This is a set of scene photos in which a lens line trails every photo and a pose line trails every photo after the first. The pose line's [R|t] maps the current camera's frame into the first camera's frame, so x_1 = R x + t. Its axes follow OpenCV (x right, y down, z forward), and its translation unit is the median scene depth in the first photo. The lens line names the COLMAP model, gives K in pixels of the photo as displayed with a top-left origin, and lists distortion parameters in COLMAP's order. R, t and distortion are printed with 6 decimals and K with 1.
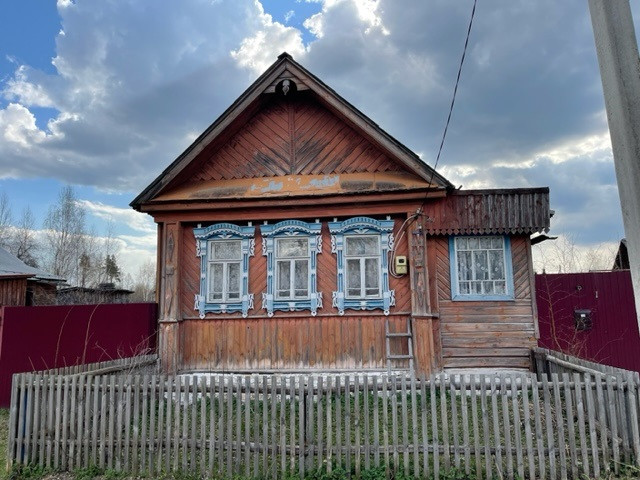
lens RADIAL K [[486.5, 0, 318.2], [0, 486.5, 244.9], [0, 0, 1]] dist [0.066893, -0.085753]
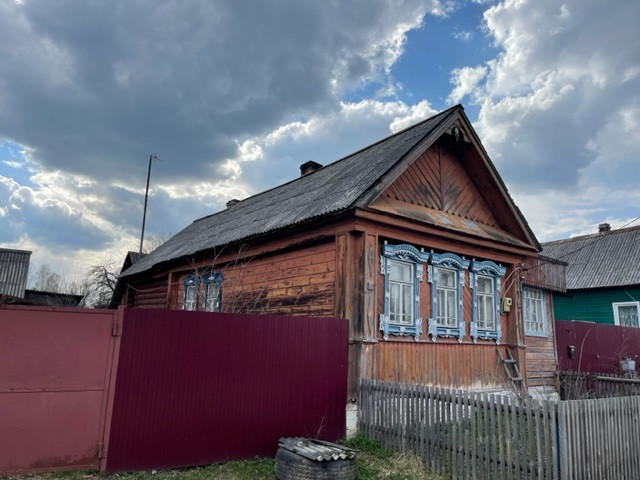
lens RADIAL K [[480.0, 0, 320.0], [0, 480.0, 240.0], [0, 0, 1]] dist [0.062986, -0.083701]
pose [[0.710740, 0.181894, 0.679531, -1.024768], [-0.146335, 0.983090, -0.110093, 0.083752], [-0.688065, -0.021192, 0.725339, 0.427789]]
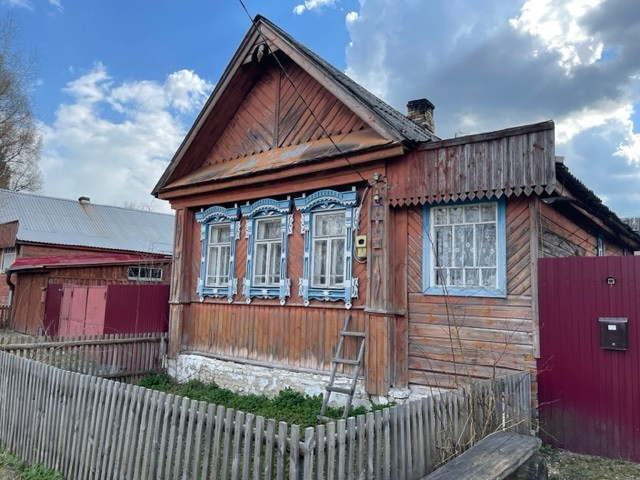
lens RADIAL K [[480.0, 0, 320.0], [0, 480.0, 240.0], [0, 0, 1]] dist [0.062986, -0.083701]
pose [[0.848229, -0.018740, -0.529298, 0.515764], [0.031641, 0.999382, 0.015325, 0.016029], [0.528684, -0.029747, 0.848297, 0.295962]]
